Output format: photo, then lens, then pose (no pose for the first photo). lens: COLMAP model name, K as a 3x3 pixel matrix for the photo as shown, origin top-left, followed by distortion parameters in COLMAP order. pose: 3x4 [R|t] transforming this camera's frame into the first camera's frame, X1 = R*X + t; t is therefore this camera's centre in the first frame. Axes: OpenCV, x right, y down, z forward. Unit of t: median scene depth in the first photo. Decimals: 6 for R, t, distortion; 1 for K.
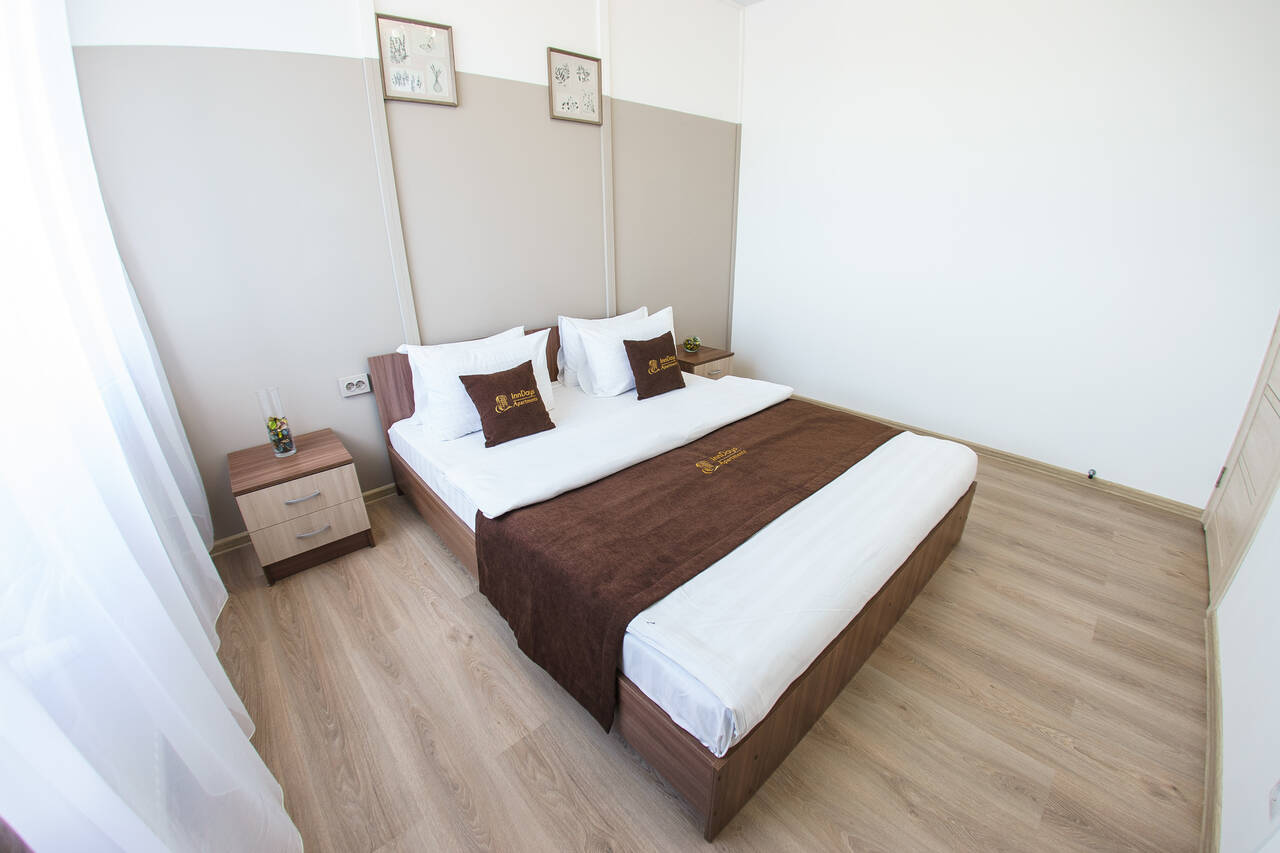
lens RADIAL K [[507.0, 0, 643.7], [0, 507.0, 429.1], [0, 0, 1]] dist [-0.078885, 0.000393]
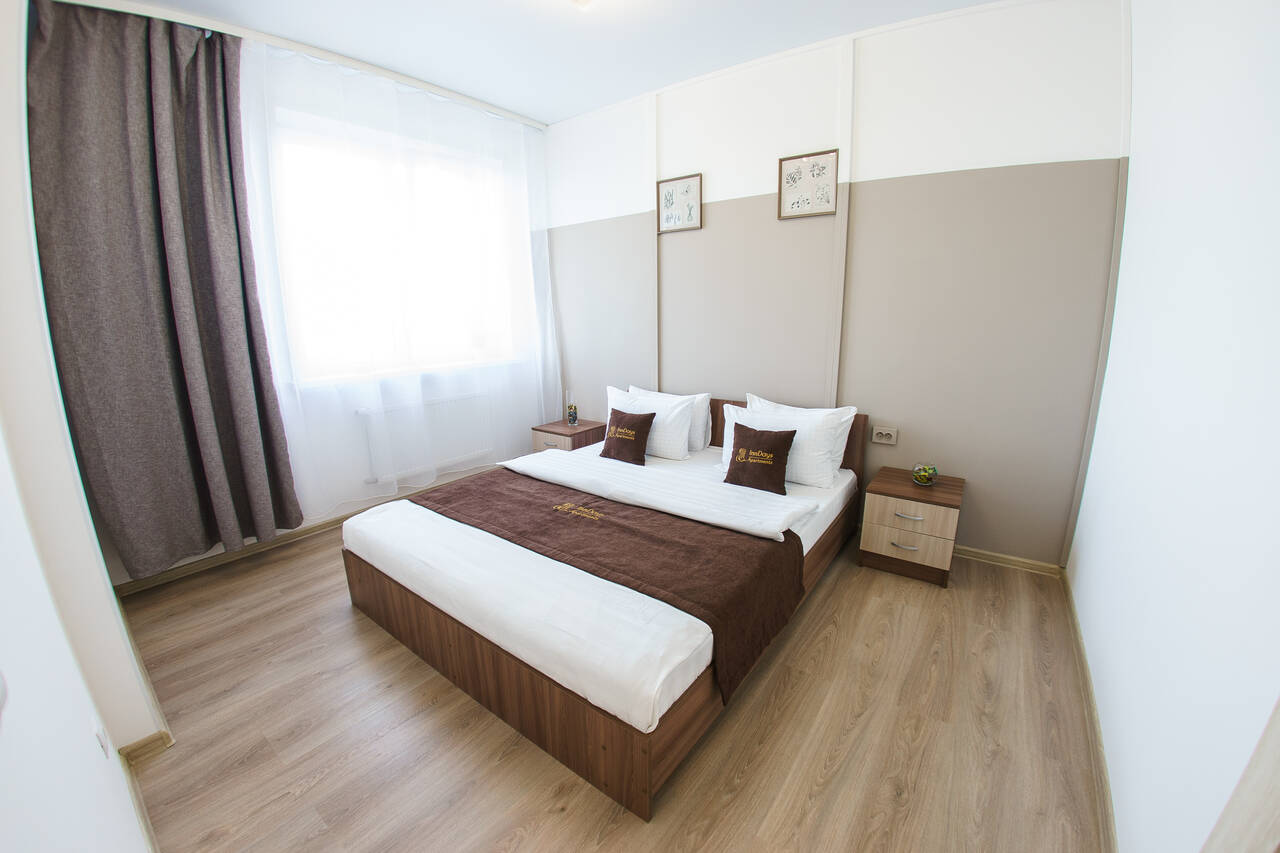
lens RADIAL K [[507.0, 0, 643.7], [0, 507.0, 429.1], [0, 0, 1]] dist [-0.078885, 0.000393]
pose [[0.167745, 0.228511, -0.958981, 1.119322], [-0.362397, 0.918947, 0.155581, -0.311826], [0.916804, 0.321434, 0.236960, 0.716418]]
